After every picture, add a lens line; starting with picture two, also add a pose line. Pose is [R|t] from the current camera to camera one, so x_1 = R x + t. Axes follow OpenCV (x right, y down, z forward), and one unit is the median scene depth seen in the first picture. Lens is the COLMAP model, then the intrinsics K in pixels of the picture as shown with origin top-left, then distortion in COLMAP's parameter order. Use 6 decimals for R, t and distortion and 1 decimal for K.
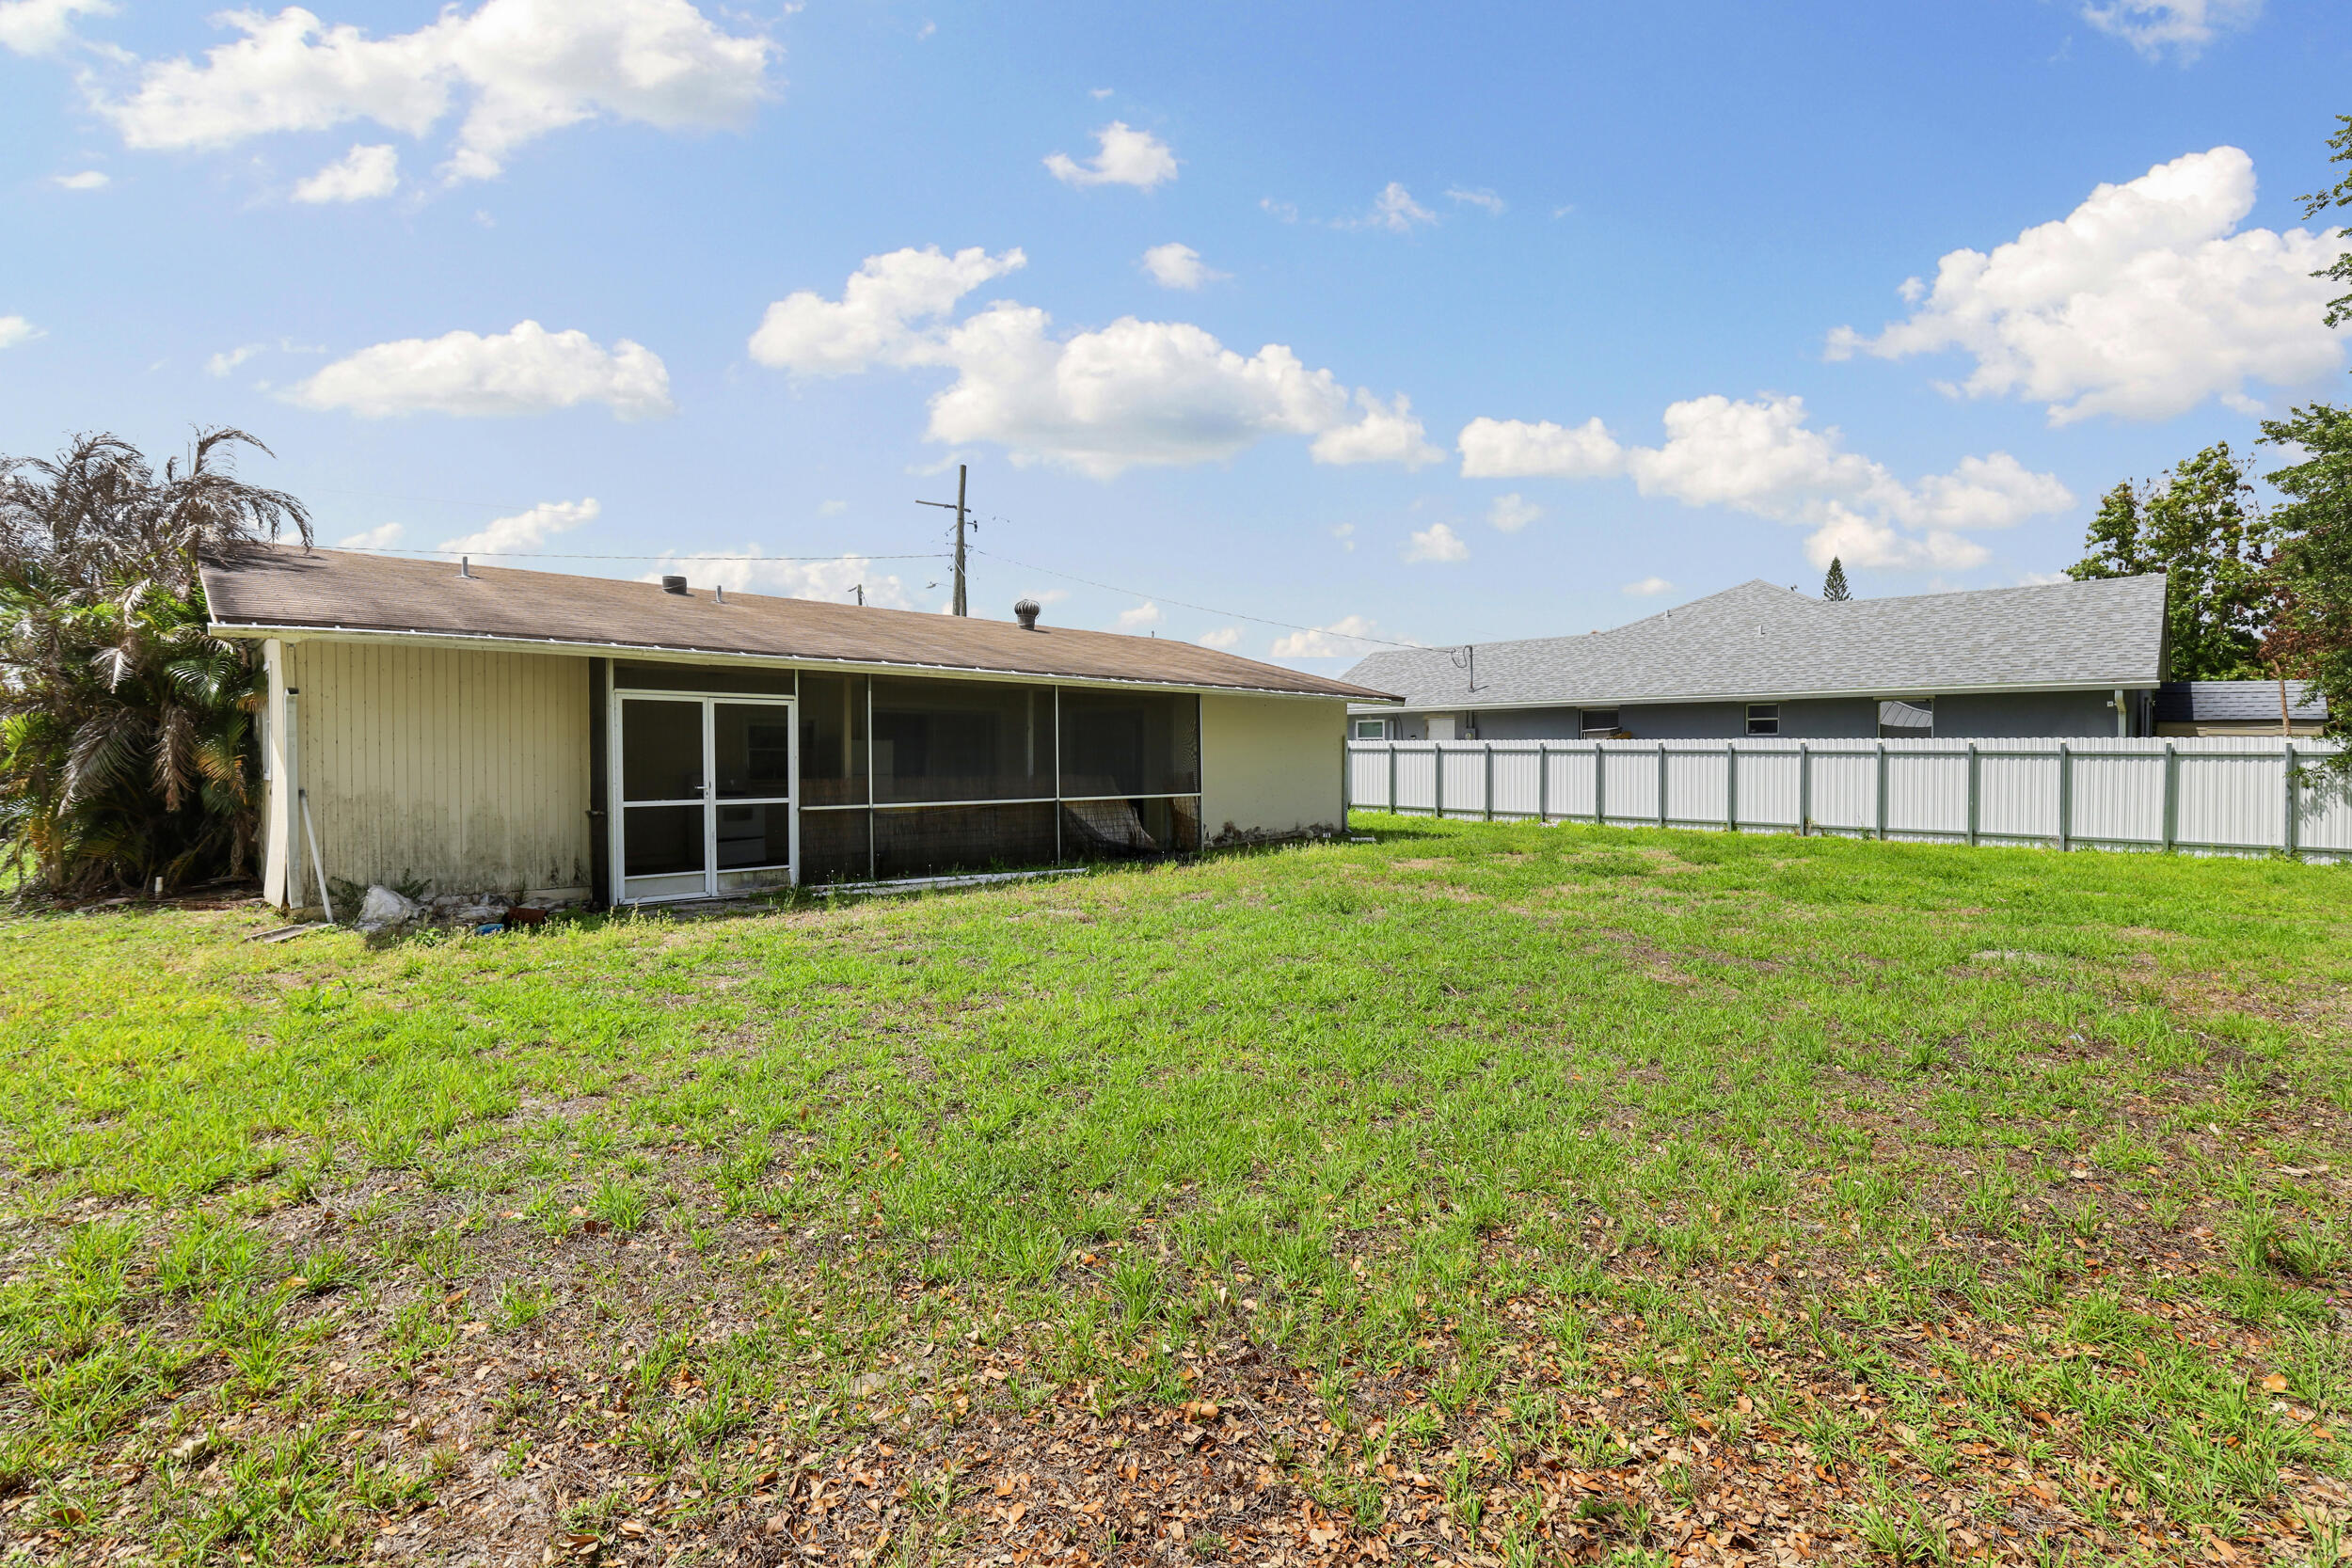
lens RADIAL K [[1069.6, 0, 1176.0], [0, 1069.6, 784.0], [0, 0, 1]] dist [-0.000421, -0.000077]
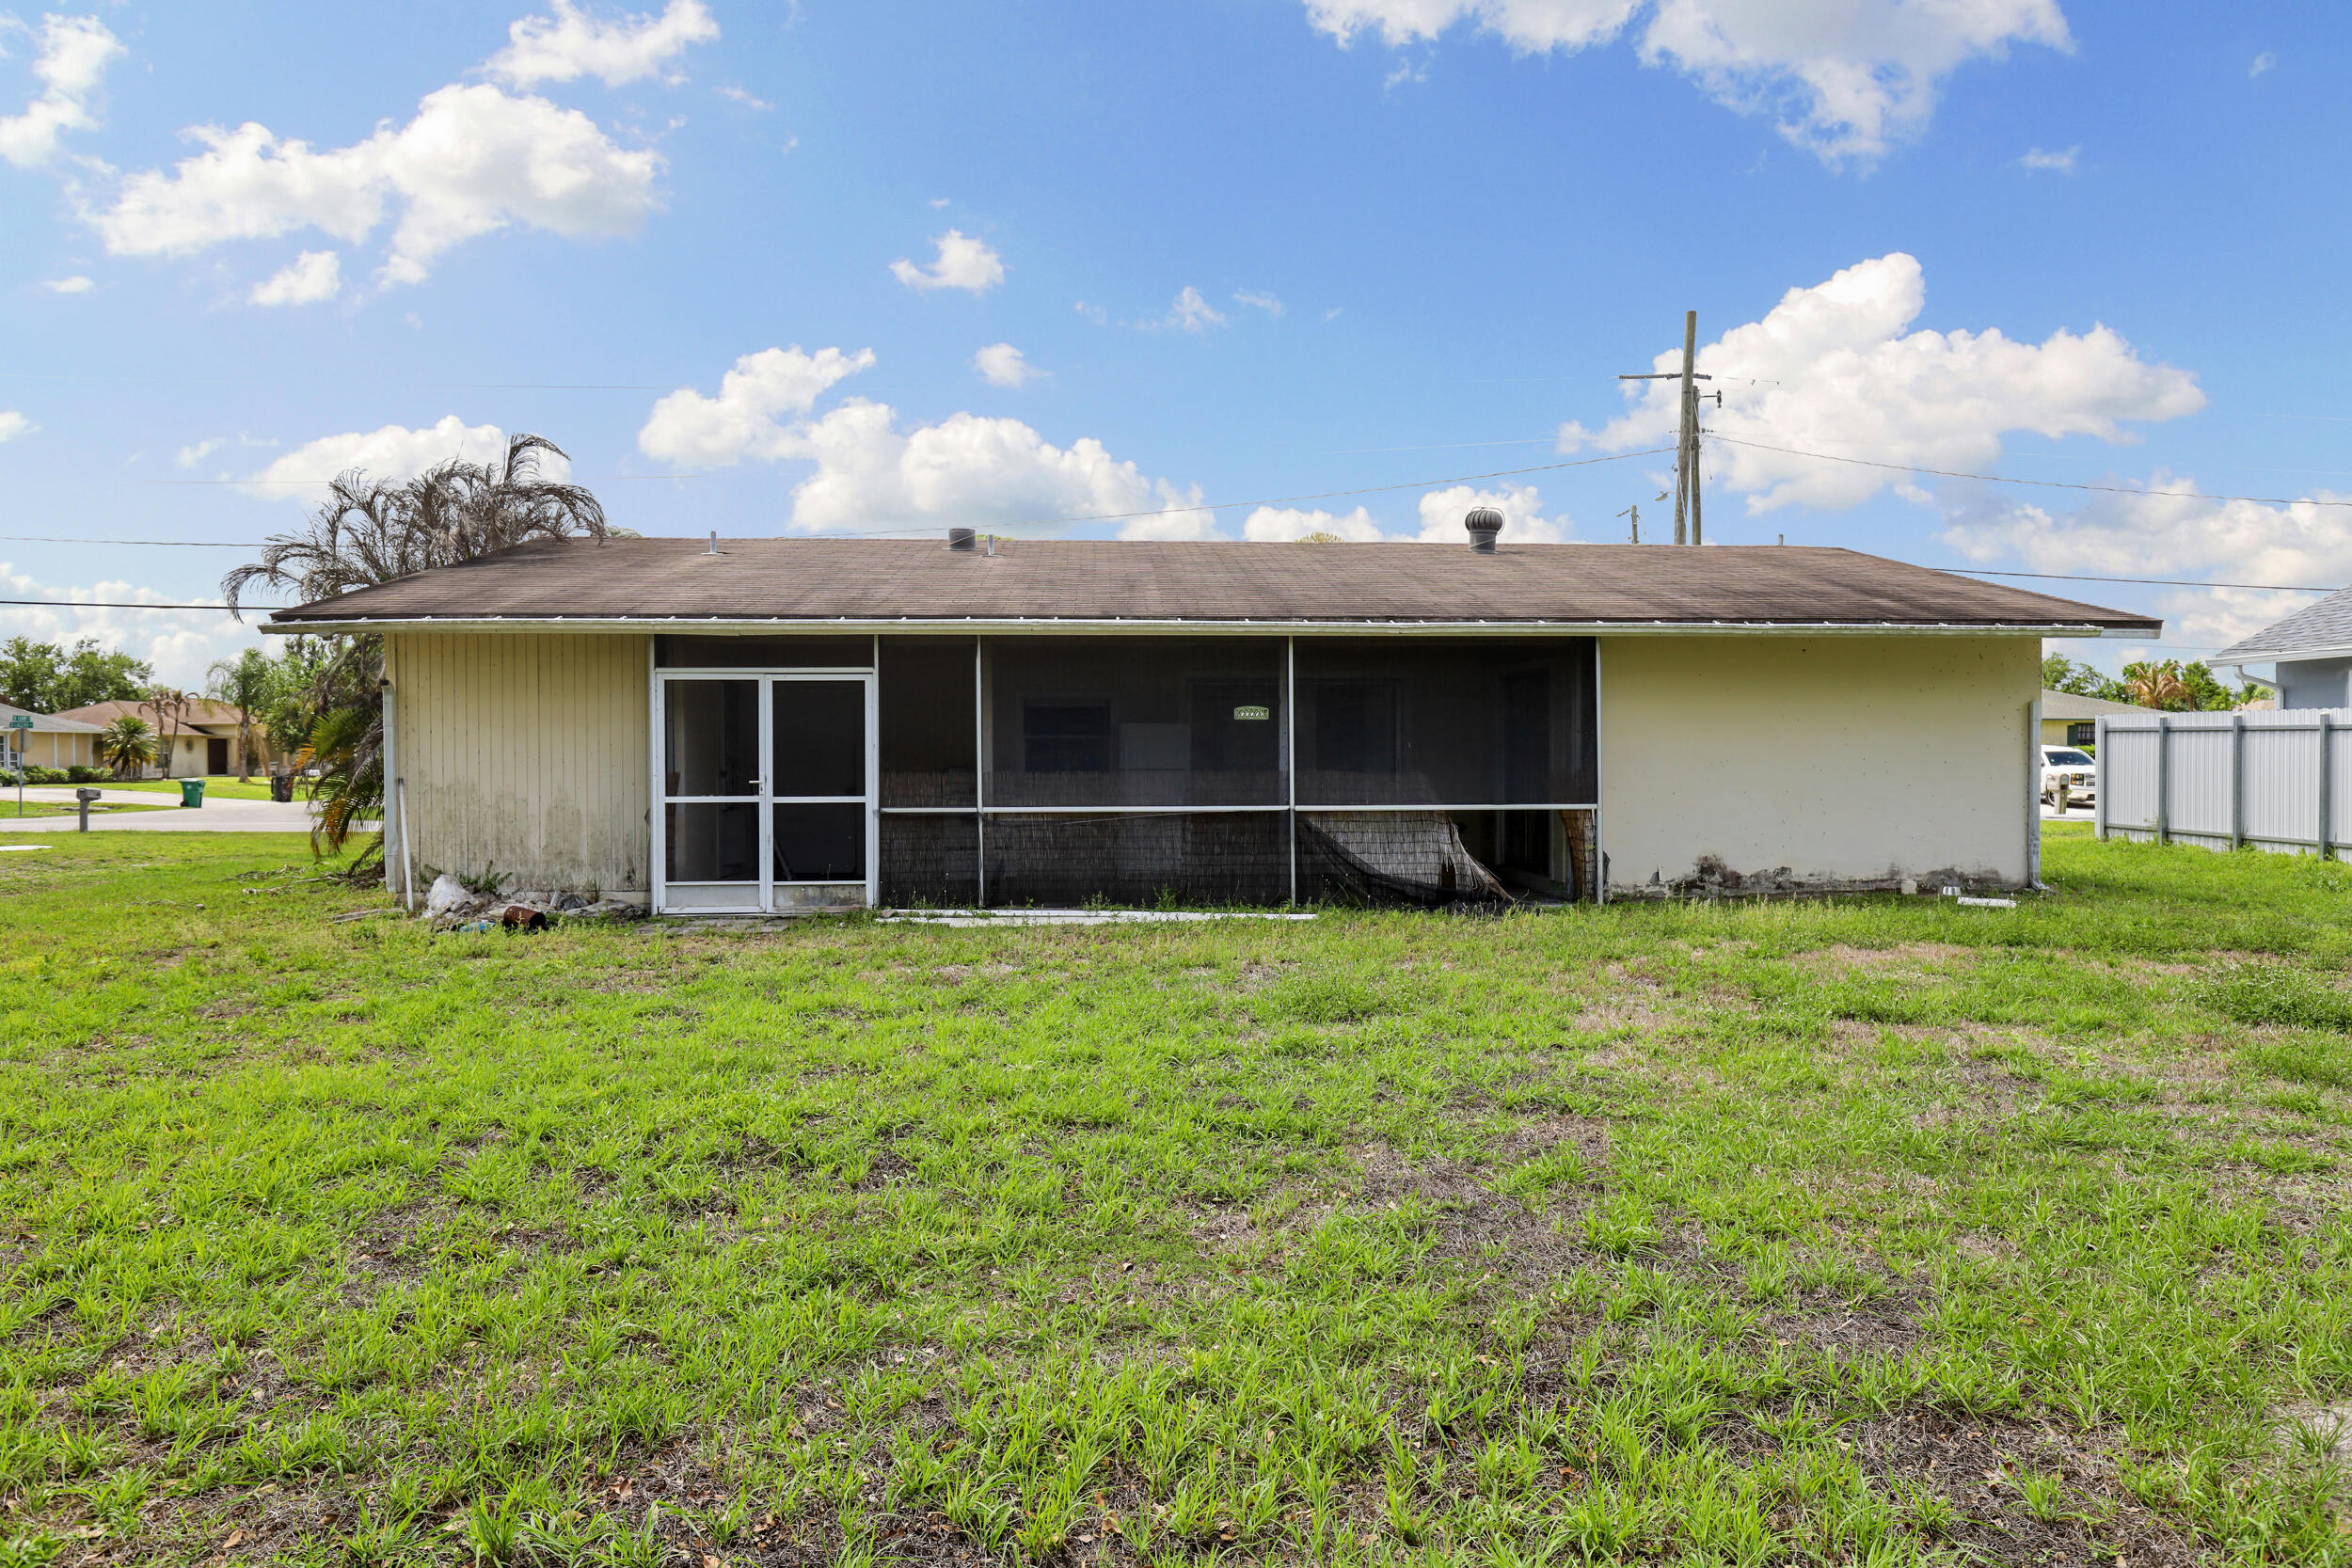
lens RADIAL K [[1504.3, 0, 1176.0], [0, 1504.3, 784.0], [0, 0, 1]] dist [-0.002319, -0.000576]
pose [[0.756252, 0.008904, -0.654220, 0.550929], [-0.013025, 0.999914, -0.001447, 0.002377], [0.654151, 0.009615, 0.756303, 0.307671]]
